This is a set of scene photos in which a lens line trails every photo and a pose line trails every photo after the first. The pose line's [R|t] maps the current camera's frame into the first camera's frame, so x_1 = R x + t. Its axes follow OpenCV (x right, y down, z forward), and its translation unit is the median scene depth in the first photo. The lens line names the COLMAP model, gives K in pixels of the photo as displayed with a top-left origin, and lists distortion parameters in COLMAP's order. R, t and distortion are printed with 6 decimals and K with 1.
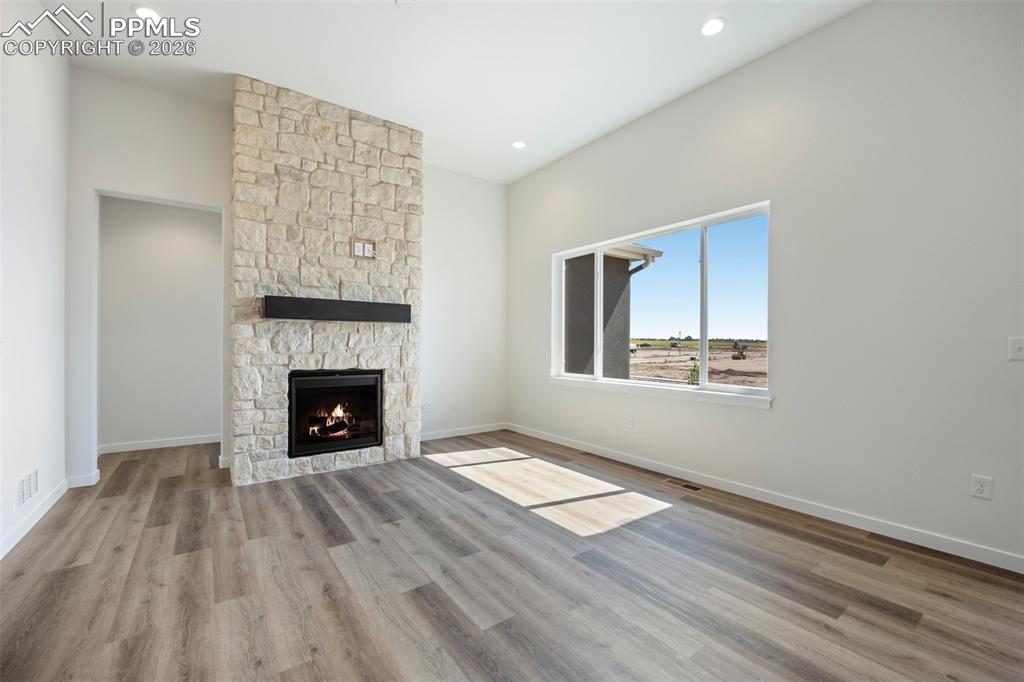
lens RADIAL K [[420.6, 0, 508.8], [0, 420.6, 341.4], [0, 0, 1]] dist [-0.021835, -0.000289]
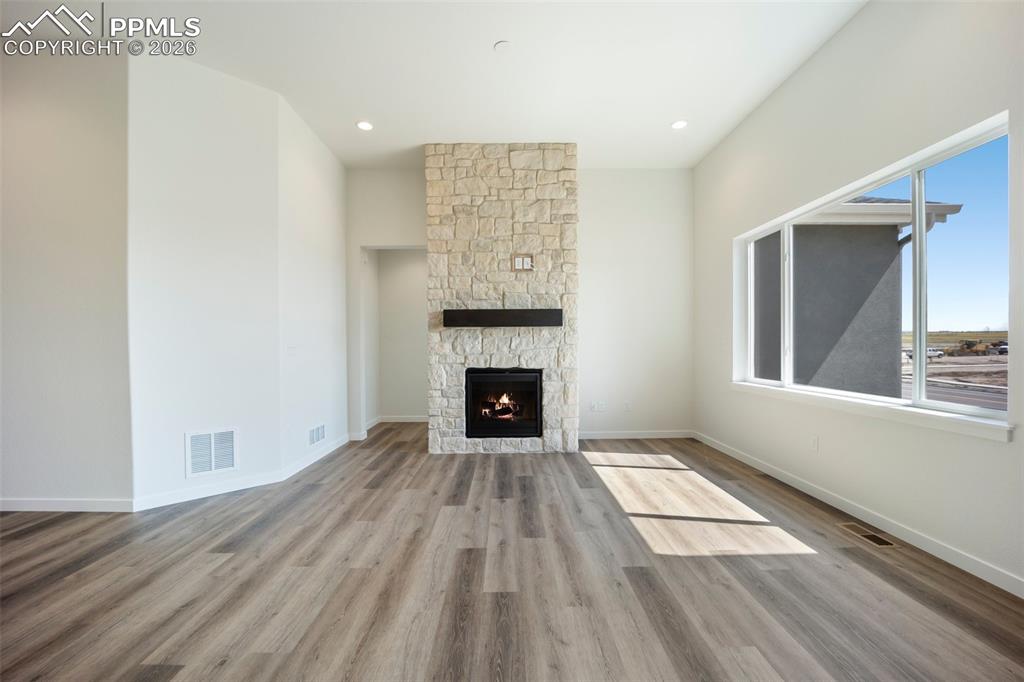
lens RADIAL K [[420.6, 0, 501.2], [0, 420.6, 347.2], [0, 0, 1]] dist [-0.021835, -0.000289]
pose [[0.807241, -0.010129, -0.590135, 0.311109], [0.016143, 0.999858, 0.004921, 0.002549], [0.590001, -0.013499, 0.807290, 0.045226]]
